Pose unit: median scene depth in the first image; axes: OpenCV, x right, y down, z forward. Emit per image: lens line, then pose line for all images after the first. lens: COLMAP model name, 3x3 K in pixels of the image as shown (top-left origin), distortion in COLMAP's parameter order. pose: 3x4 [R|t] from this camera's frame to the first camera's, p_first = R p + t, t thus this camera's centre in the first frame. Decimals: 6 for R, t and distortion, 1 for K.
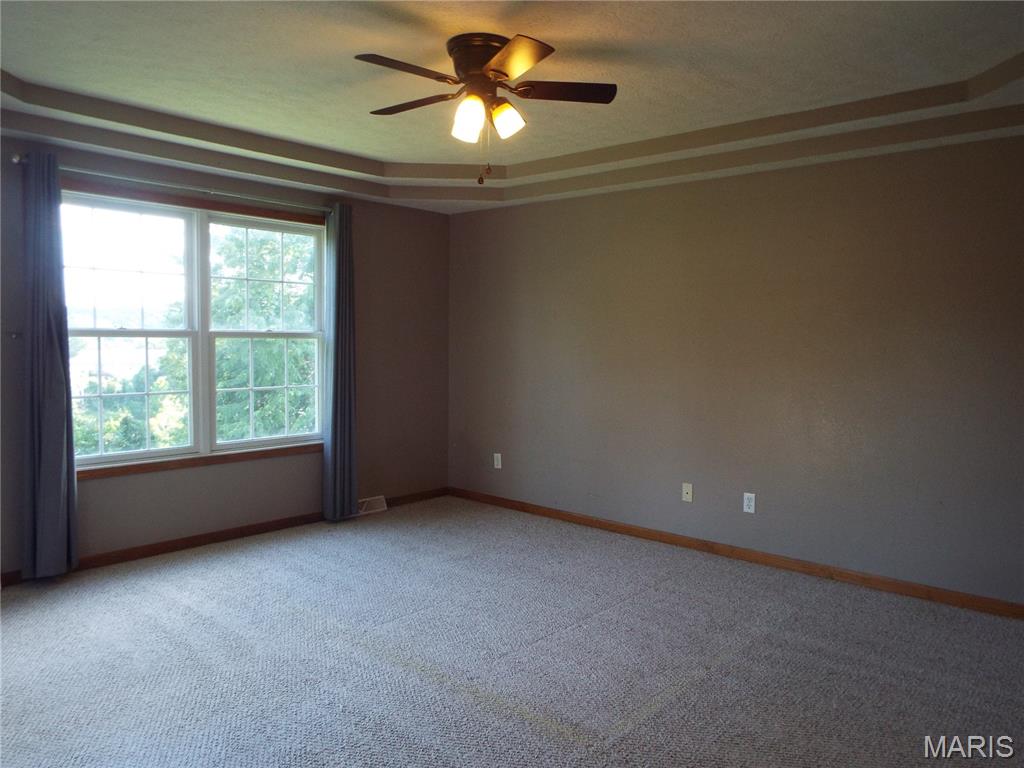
lens RADIAL K [[750.9, 0, 512.0], [0, 750.9, 384.0], [0, 0, 1]] dist [-0.018307, 0.003046]
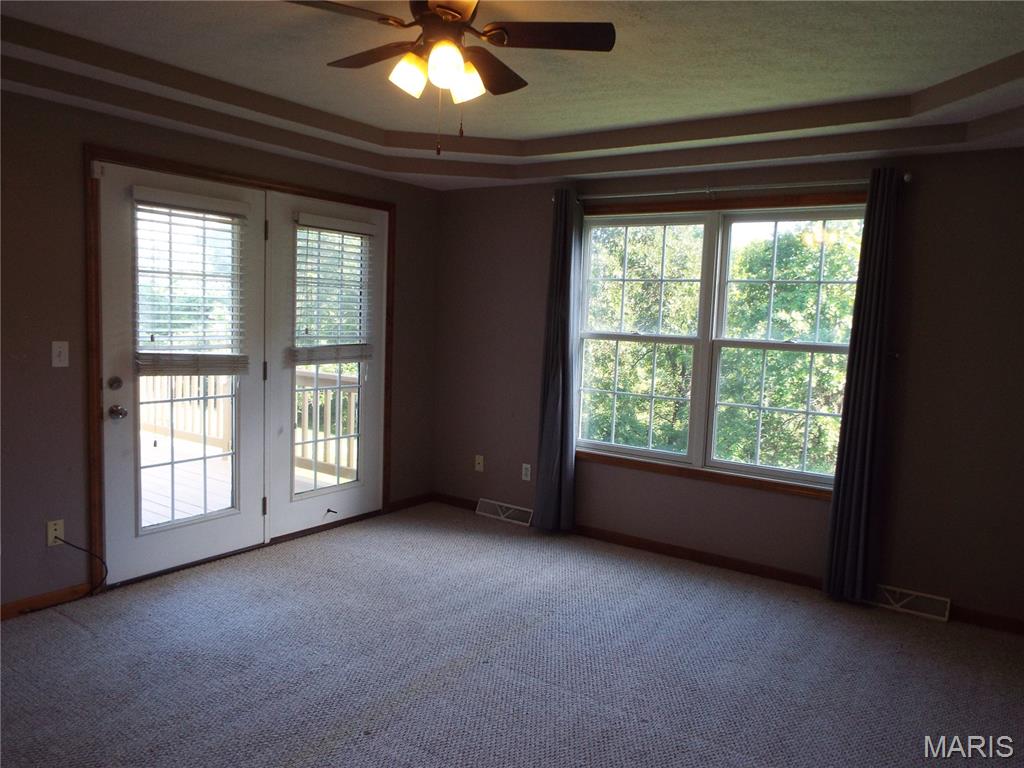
lens RADIAL K [[750.9, 0, 512.0], [0, 750.9, 384.0], [0, 0, 1]] dist [-0.018307, 0.003046]
pose [[0.107721, 0.084636, -0.990572, 0.541117], [-0.096661, 0.992541, 0.074292, -0.064259], [0.989471, 0.087747, 0.115098, 0.689667]]
